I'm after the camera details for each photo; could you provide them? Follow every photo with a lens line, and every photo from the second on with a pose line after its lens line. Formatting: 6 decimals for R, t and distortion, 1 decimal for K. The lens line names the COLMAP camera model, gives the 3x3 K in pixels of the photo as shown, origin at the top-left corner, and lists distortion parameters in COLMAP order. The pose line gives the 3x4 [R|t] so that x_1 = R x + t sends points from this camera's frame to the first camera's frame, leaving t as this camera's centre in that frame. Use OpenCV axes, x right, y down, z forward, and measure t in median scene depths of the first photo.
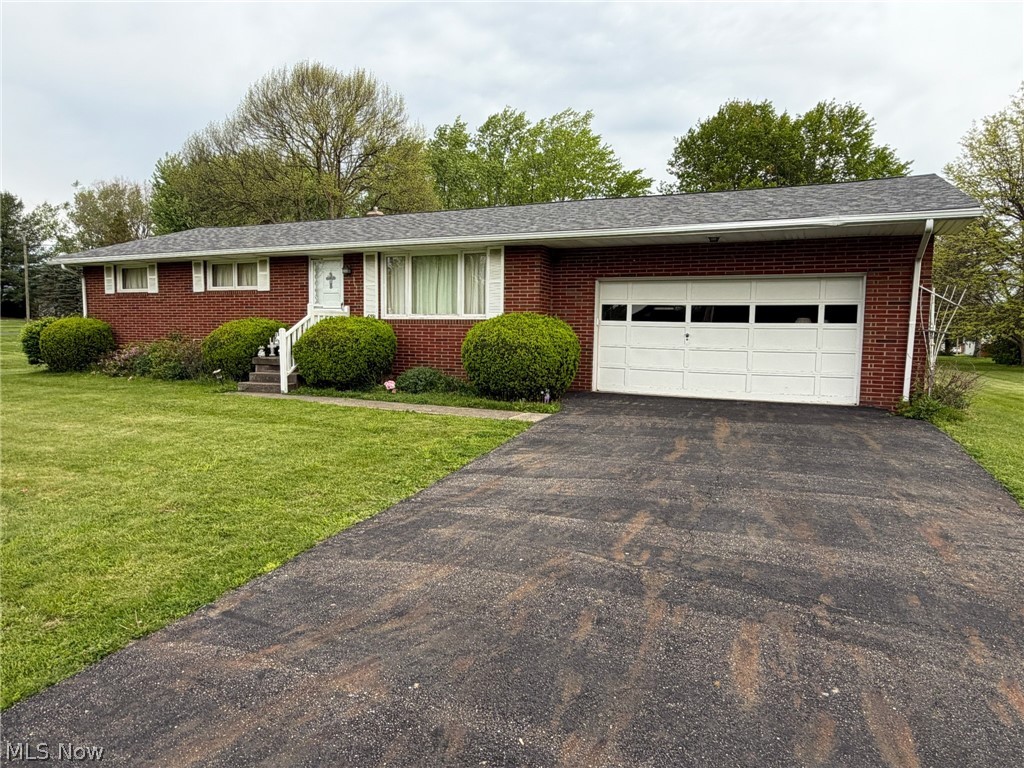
lens RADIAL K [[657.3, 0, 512.6], [0, 657.3, 393.3], [0, 0, 1]] dist [-0.035089, 0.015419]
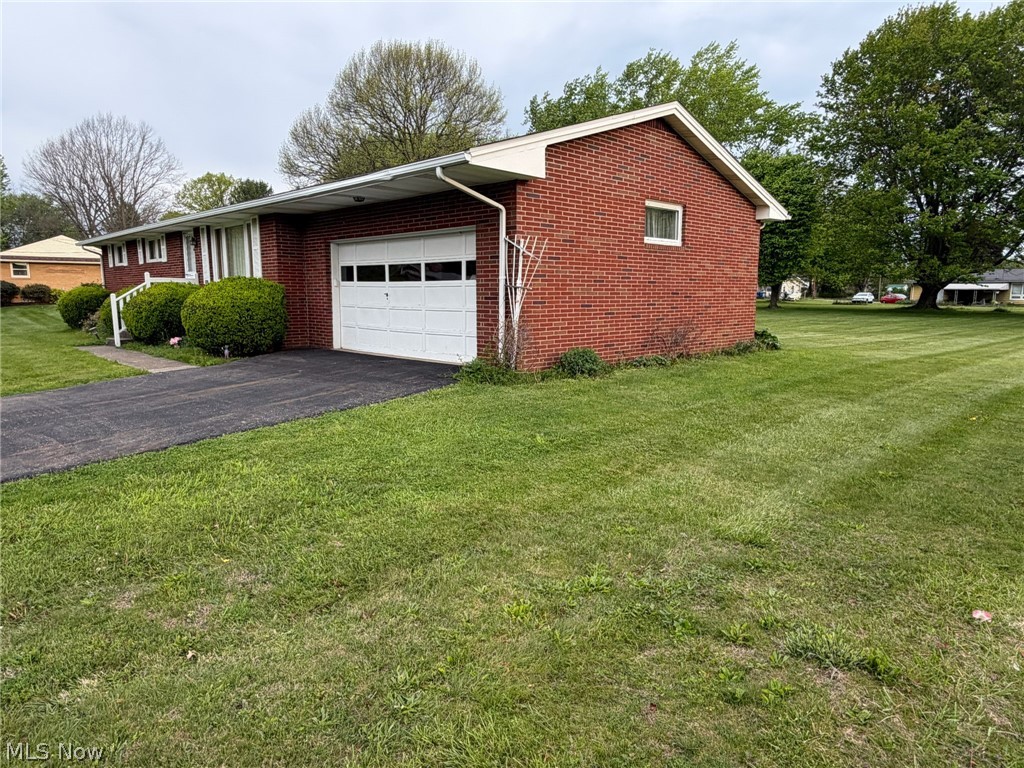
lens RADIAL K [[657.3, 0, 504.9], [0, 657.3, 391.9], [0, 0, 1]] dist [-0.035089, 0.015419]
pose [[0.940304, 0.036591, -0.338364, 0.674207], [-0.016079, 0.997870, 0.063227, -0.003954], [0.339957, -0.054012, 0.938889, 0.081301]]
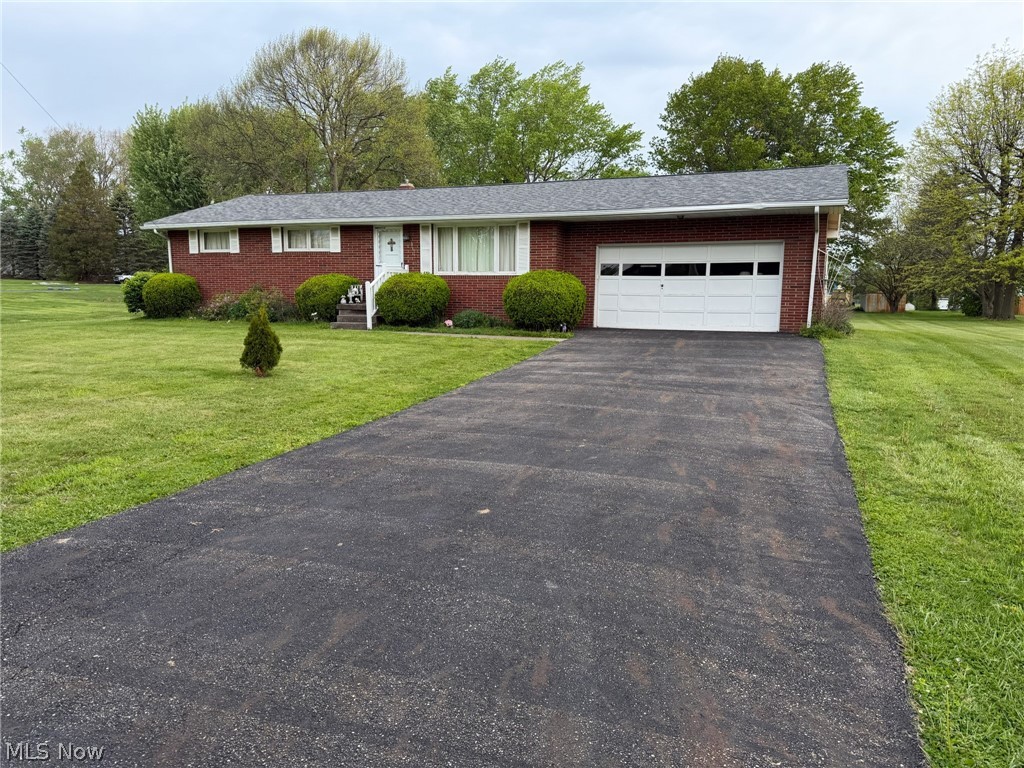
lens RADIAL K [[703.6, 0, 515.4], [0, 703.6, 400.8], [0, 0, 1]] dist [0.047657, -0.045989]
pose [[0.999465, -0.008377, 0.031620, -0.082537], [0.006530, 0.998291, 0.058070, 0.057850], [-0.032053, -0.057832, 0.997812, -0.432906]]
